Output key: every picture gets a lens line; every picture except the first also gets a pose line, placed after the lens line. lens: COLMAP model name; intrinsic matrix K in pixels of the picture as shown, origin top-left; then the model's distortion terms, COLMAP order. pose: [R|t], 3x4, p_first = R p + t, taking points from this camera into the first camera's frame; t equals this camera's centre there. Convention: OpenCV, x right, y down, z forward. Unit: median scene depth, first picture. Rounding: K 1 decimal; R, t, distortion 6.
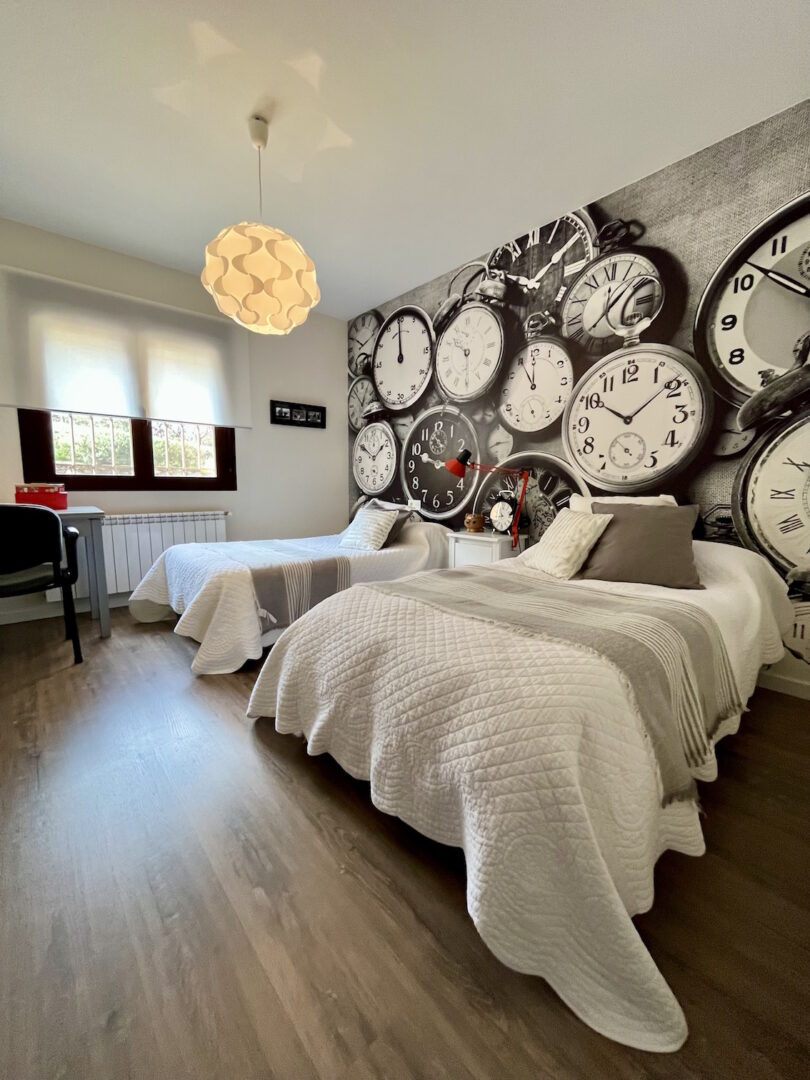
lens RADIAL K [[442.3, 0, 405.1], [0, 442.3, 545.4], [0, 0, 1]] dist [-0.001972, -0.000248]
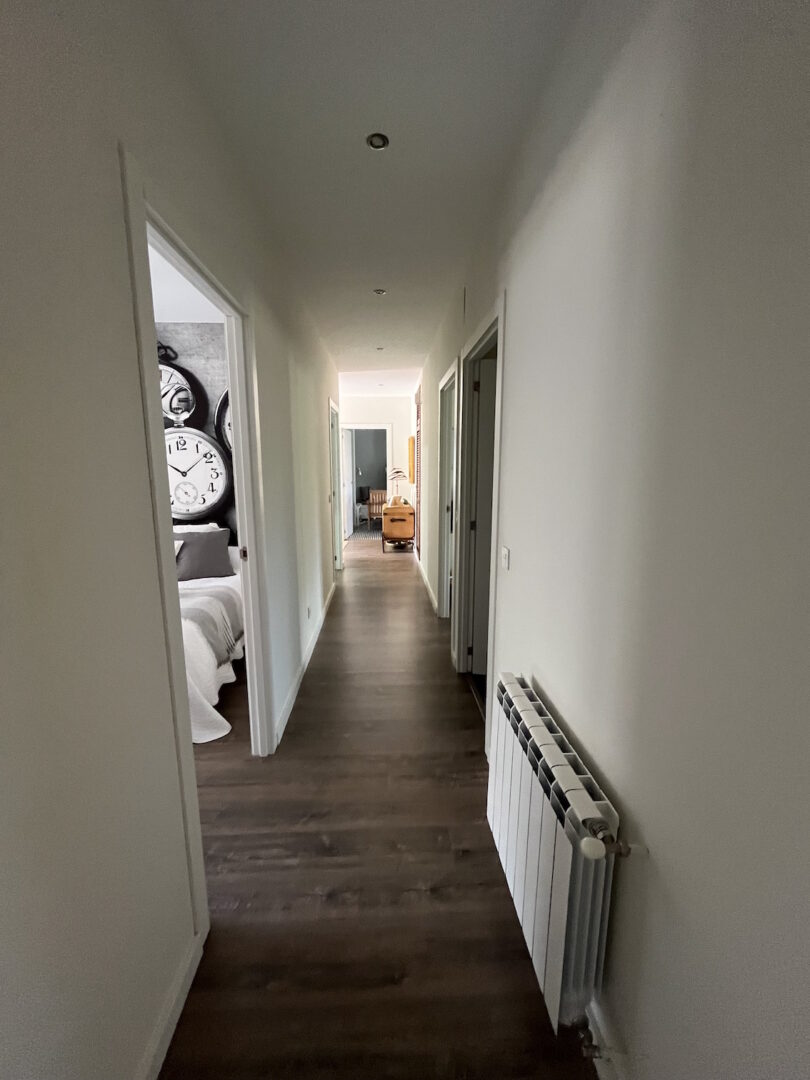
lens RADIAL K [[442.3, 0, 406.5], [0, 442.3, 545.8], [0, 0, 1]] dist [-0.001972, -0.000248]
pose [[0.622158, -0.142333, 0.769845, -0.265520], [0.097769, 0.989762, 0.103979, -0.122017], [-0.776763, 0.010575, 0.629704, -0.636900]]
